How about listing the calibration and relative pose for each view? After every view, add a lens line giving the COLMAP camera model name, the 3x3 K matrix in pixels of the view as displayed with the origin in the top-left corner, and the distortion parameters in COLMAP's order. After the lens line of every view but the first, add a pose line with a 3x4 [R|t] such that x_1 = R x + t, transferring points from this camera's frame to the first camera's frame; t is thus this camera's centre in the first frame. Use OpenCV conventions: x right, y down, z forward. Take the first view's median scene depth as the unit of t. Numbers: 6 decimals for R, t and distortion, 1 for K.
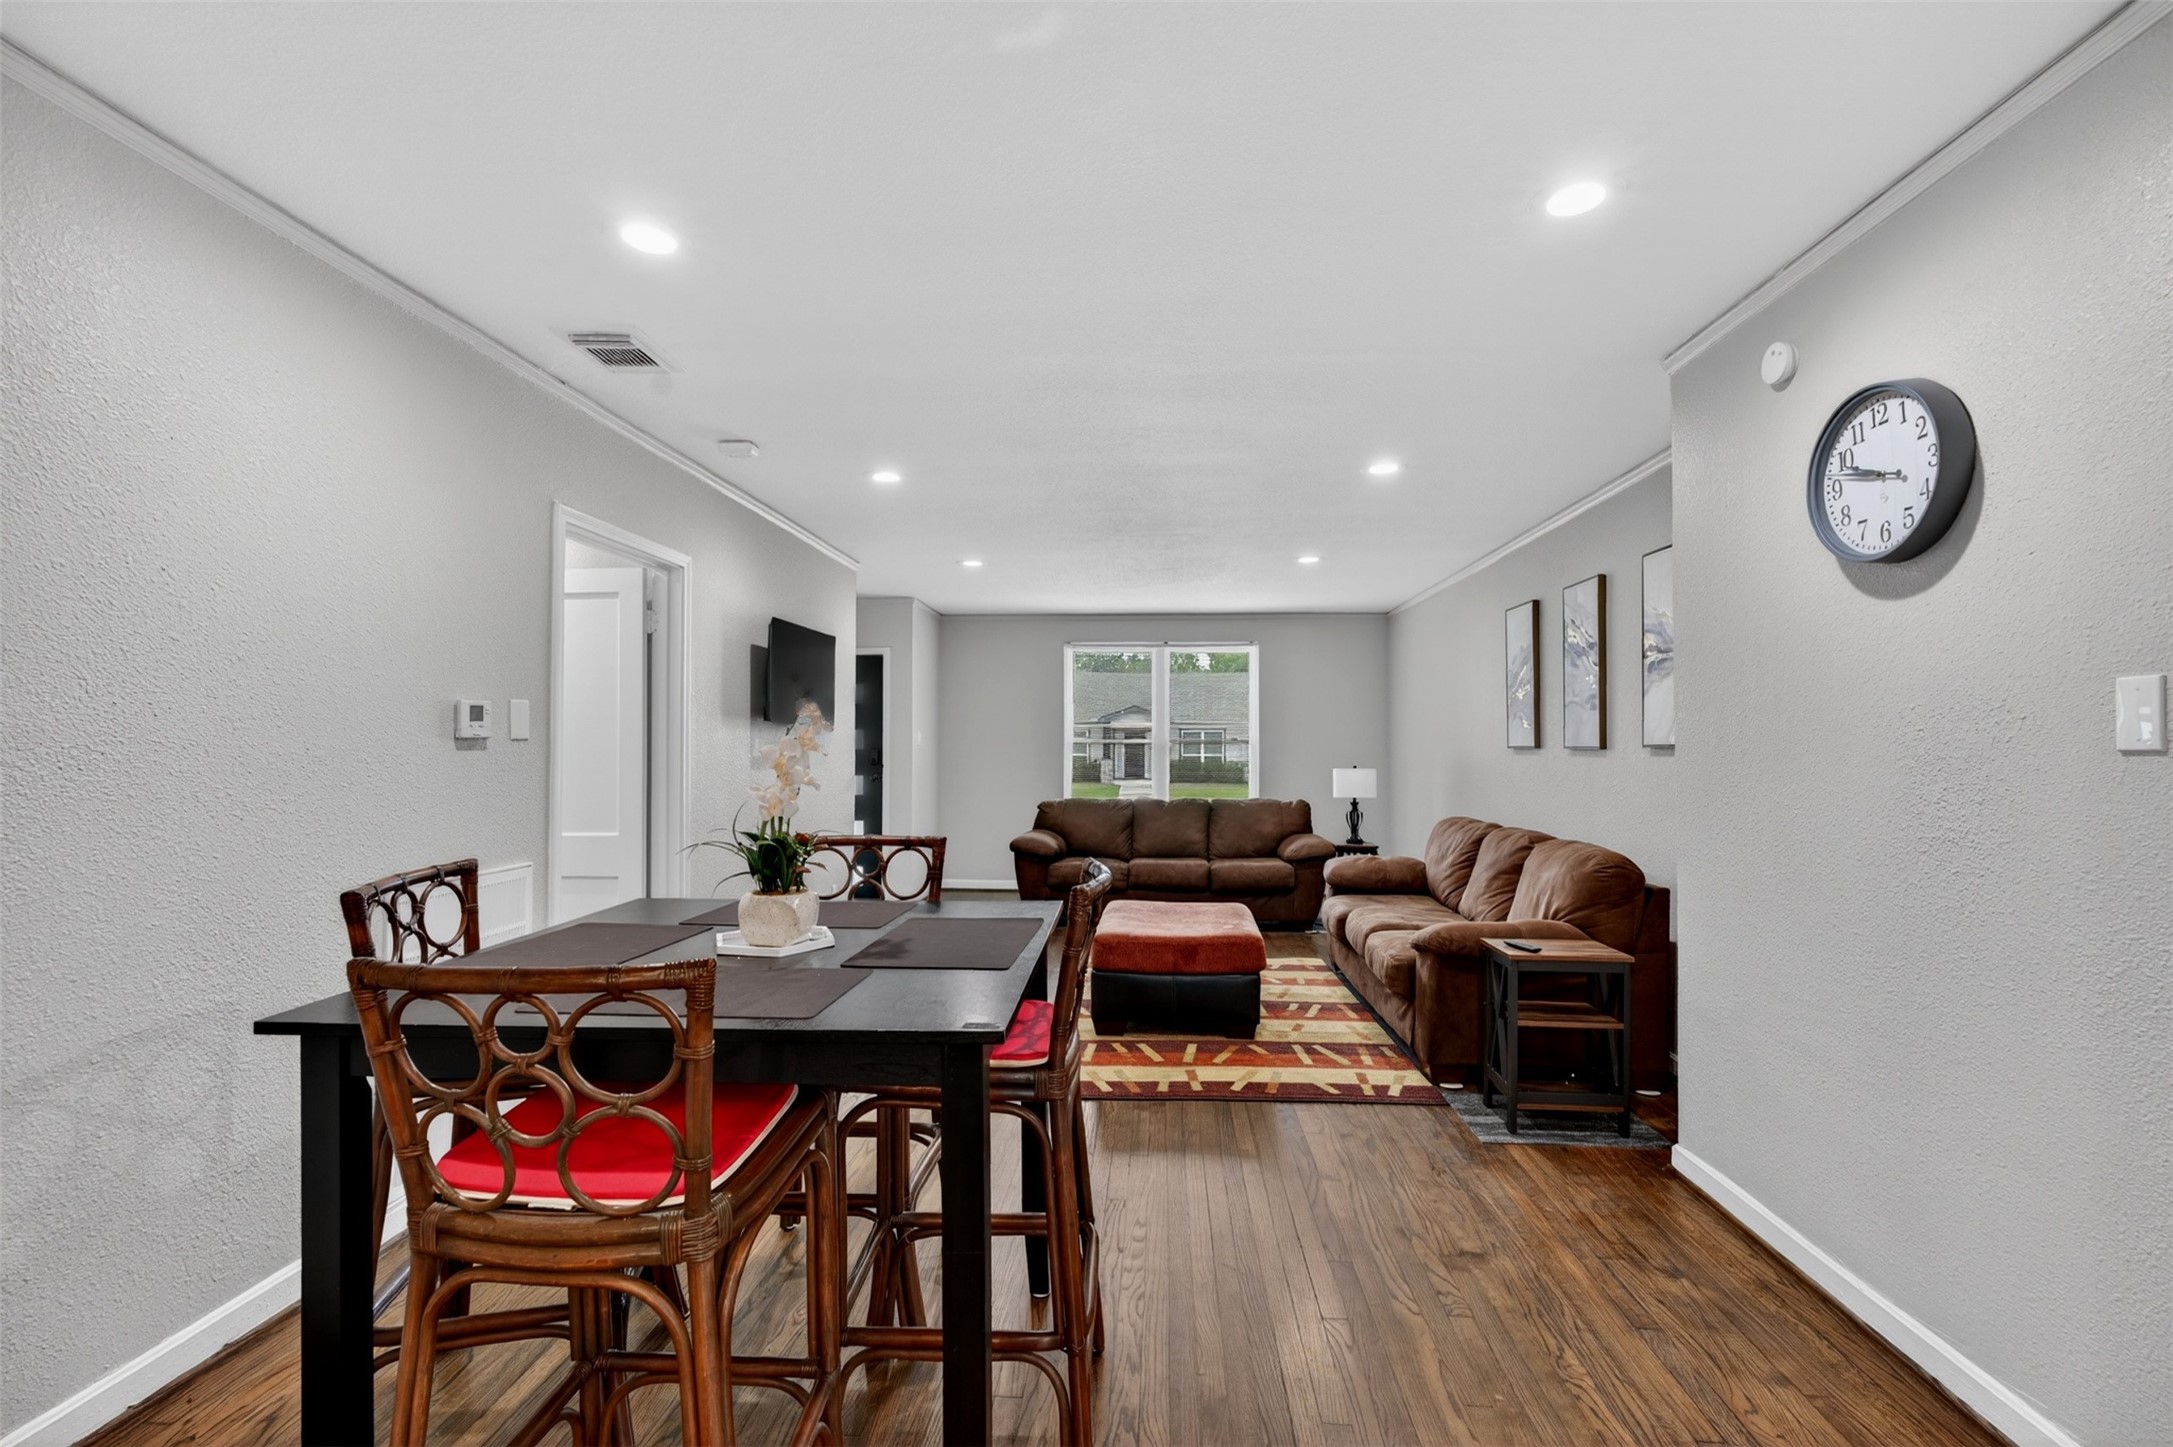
lens RADIAL K [[988.0, 0, 1076.3], [0, 988.0, 716.1], [0, 0, 1]] dist [-0.017434, 0.003625]
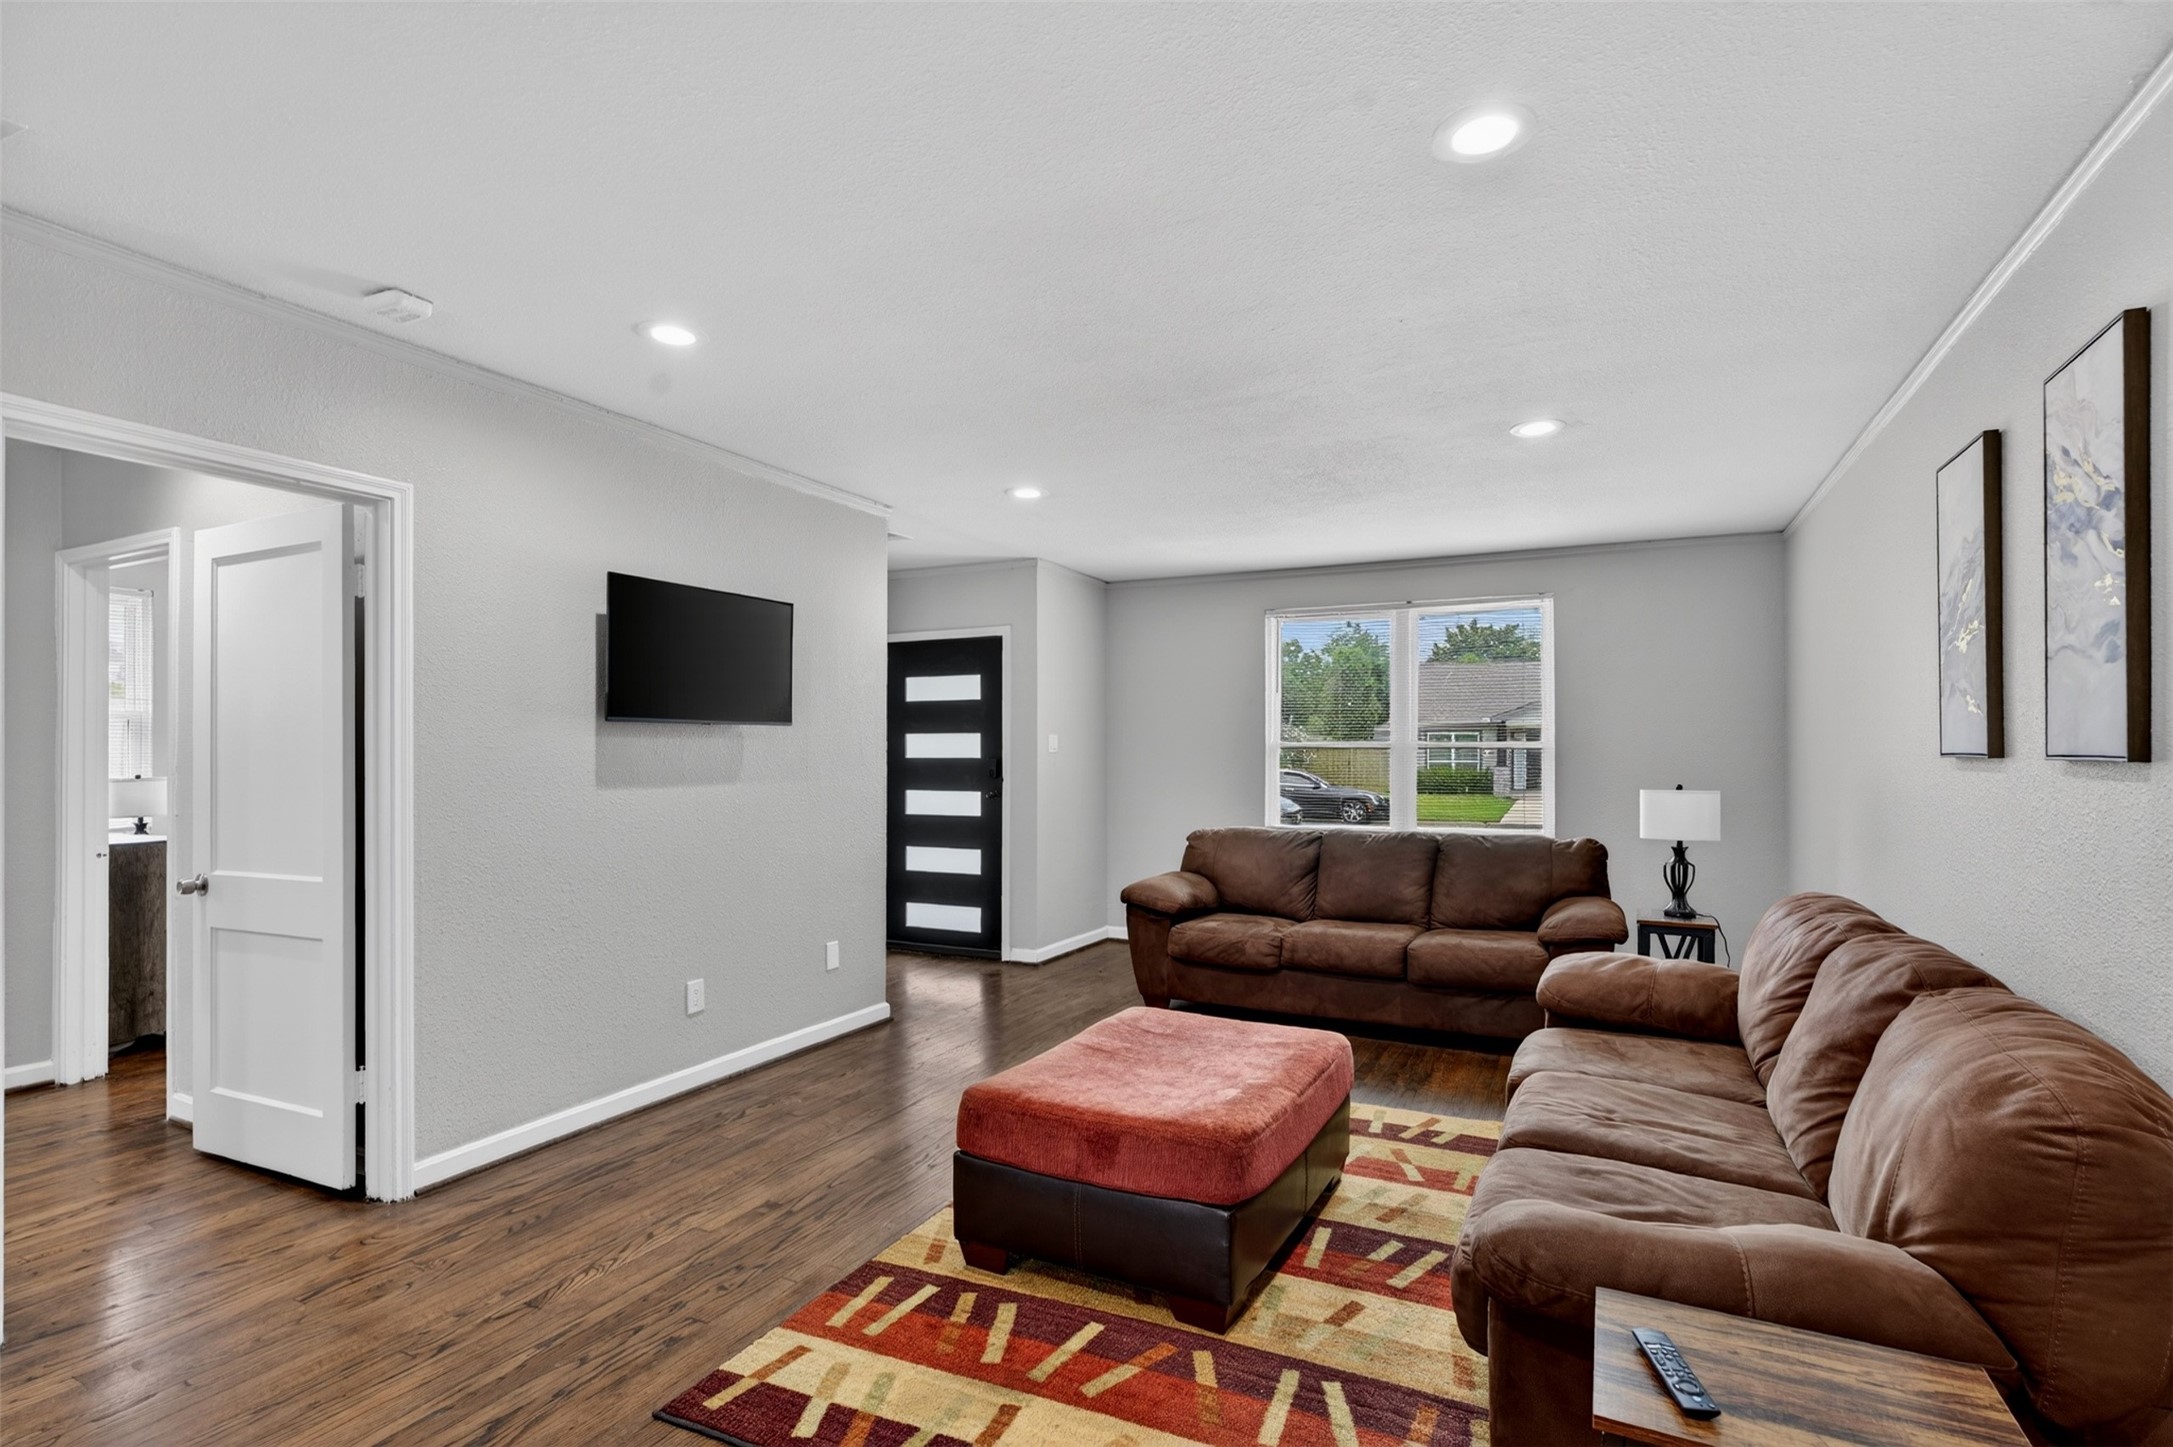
lens RADIAL K [[1058.7, 0, 1075.5], [0, 1058.7, 745.4], [0, 0, 1]] dist [-0.016880, 0.003701]
pose [[0.925245, -0.005784, -0.379326, 0.323943], [0.015109, 0.999652, 0.021612, 0.013034], [0.379069, -0.025728, 0.925011, 0.490338]]
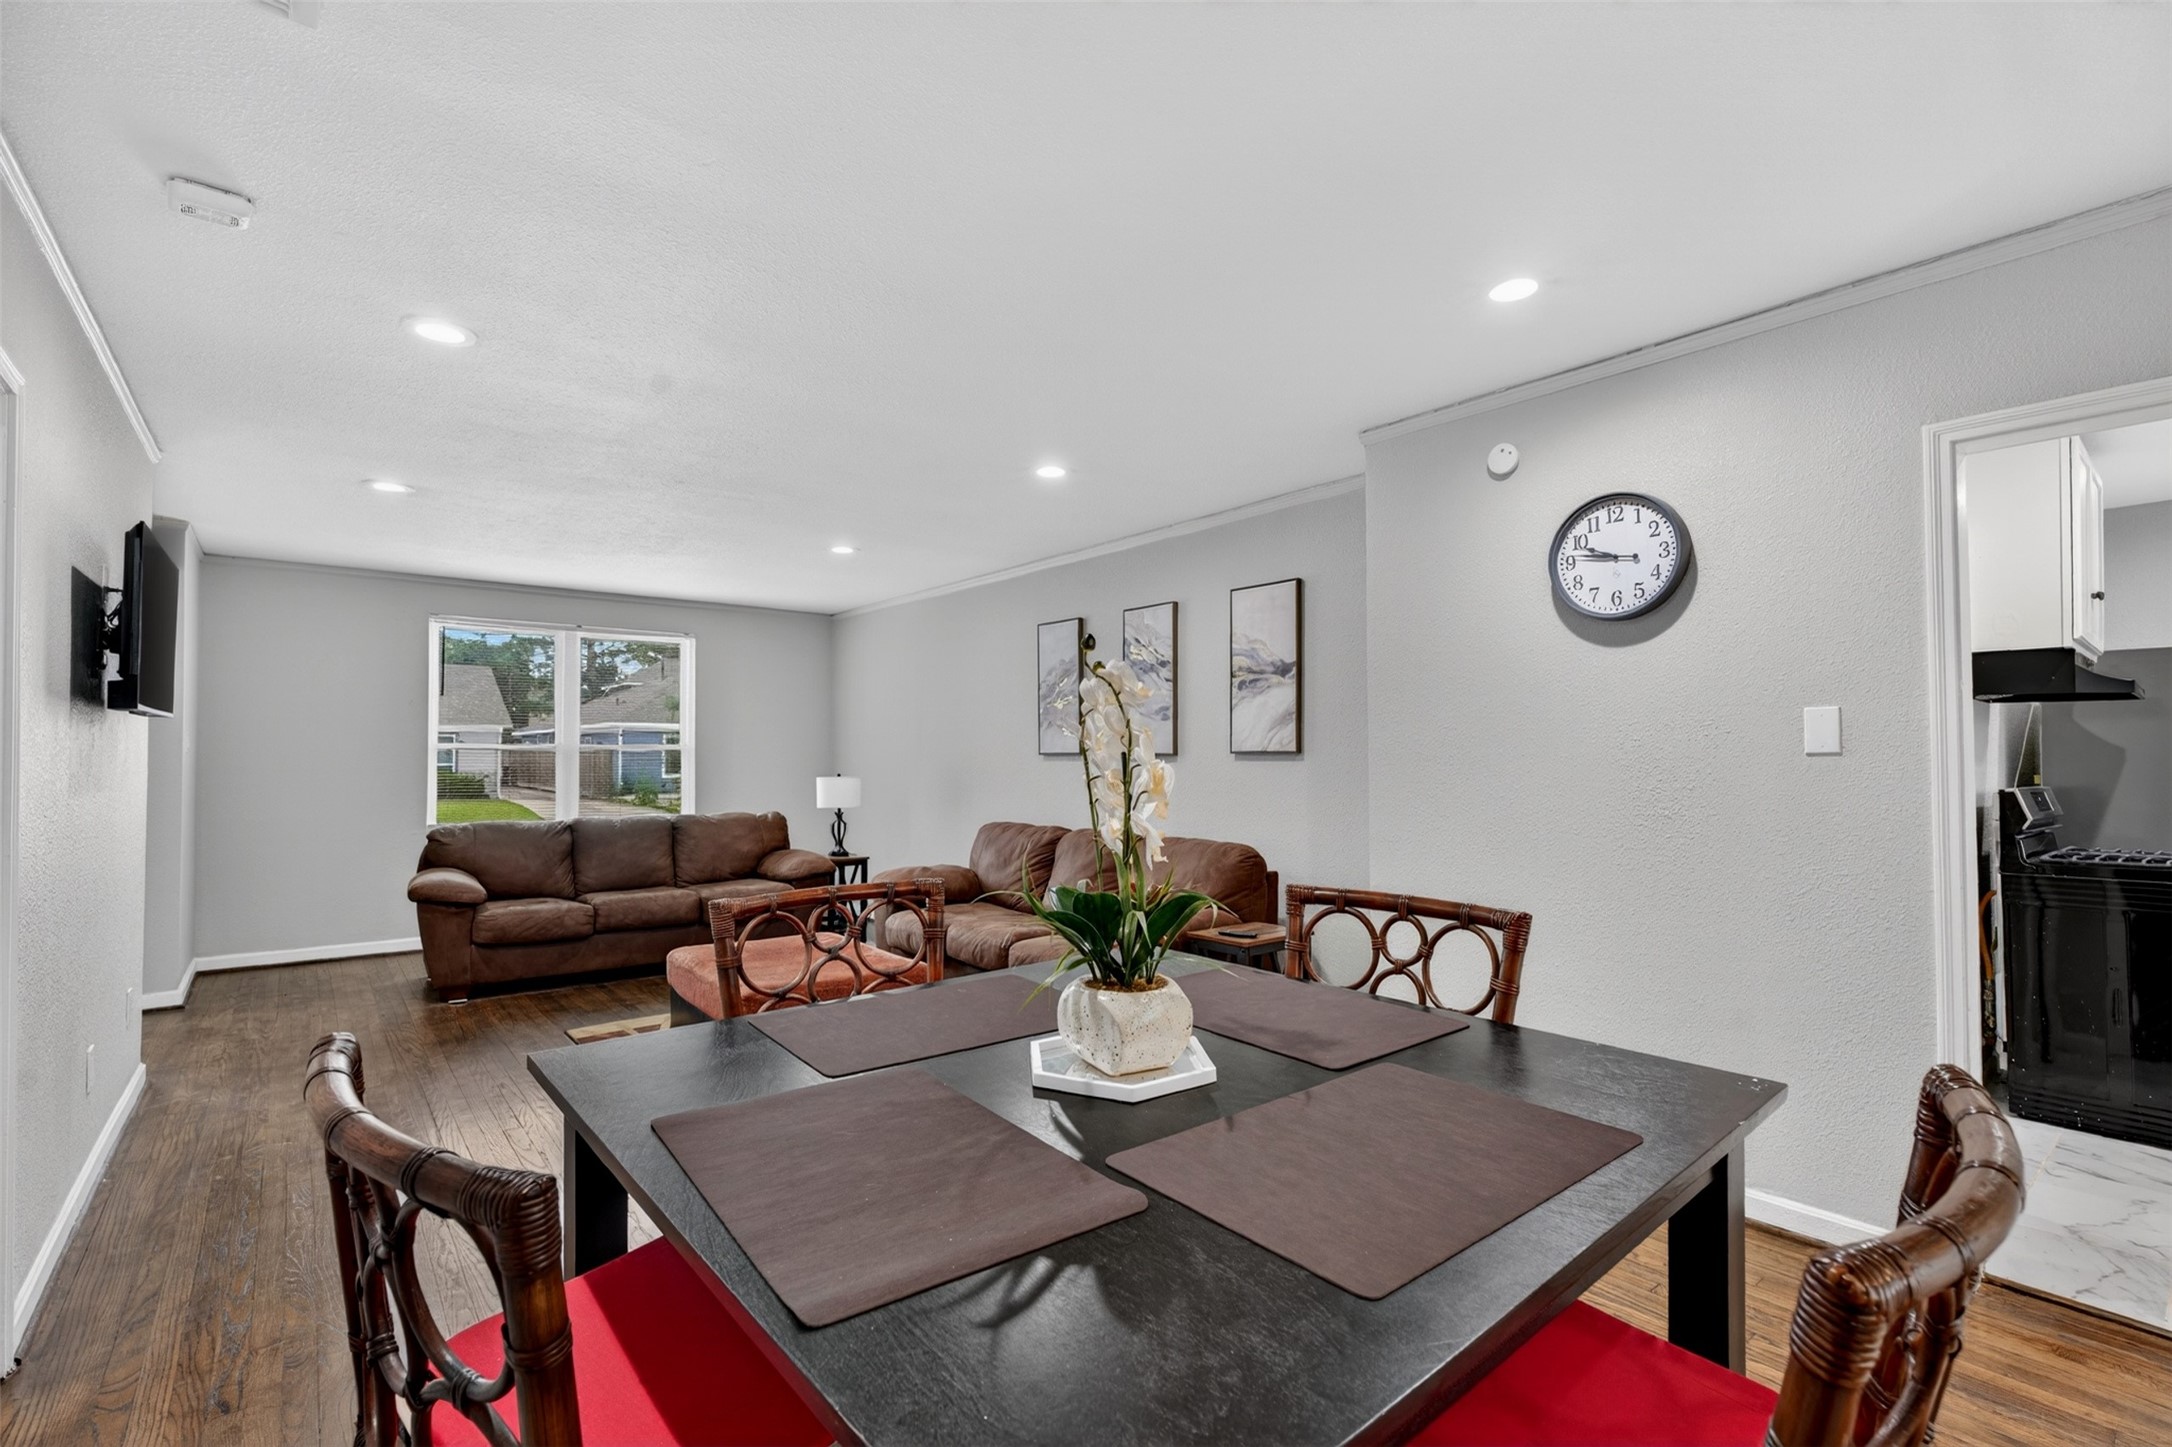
lens RADIAL K [[987.6, 0, 1104.0], [0, 987.6, 735.2], [0, 0, 1]] dist [-0.017434, 0.003625]
pose [[0.715835, 0.011253, 0.698178, -0.342884], [-0.019581, 0.999800, 0.003961, 0.008057], [-0.697994, -0.016506, 0.715913, 0.254357]]
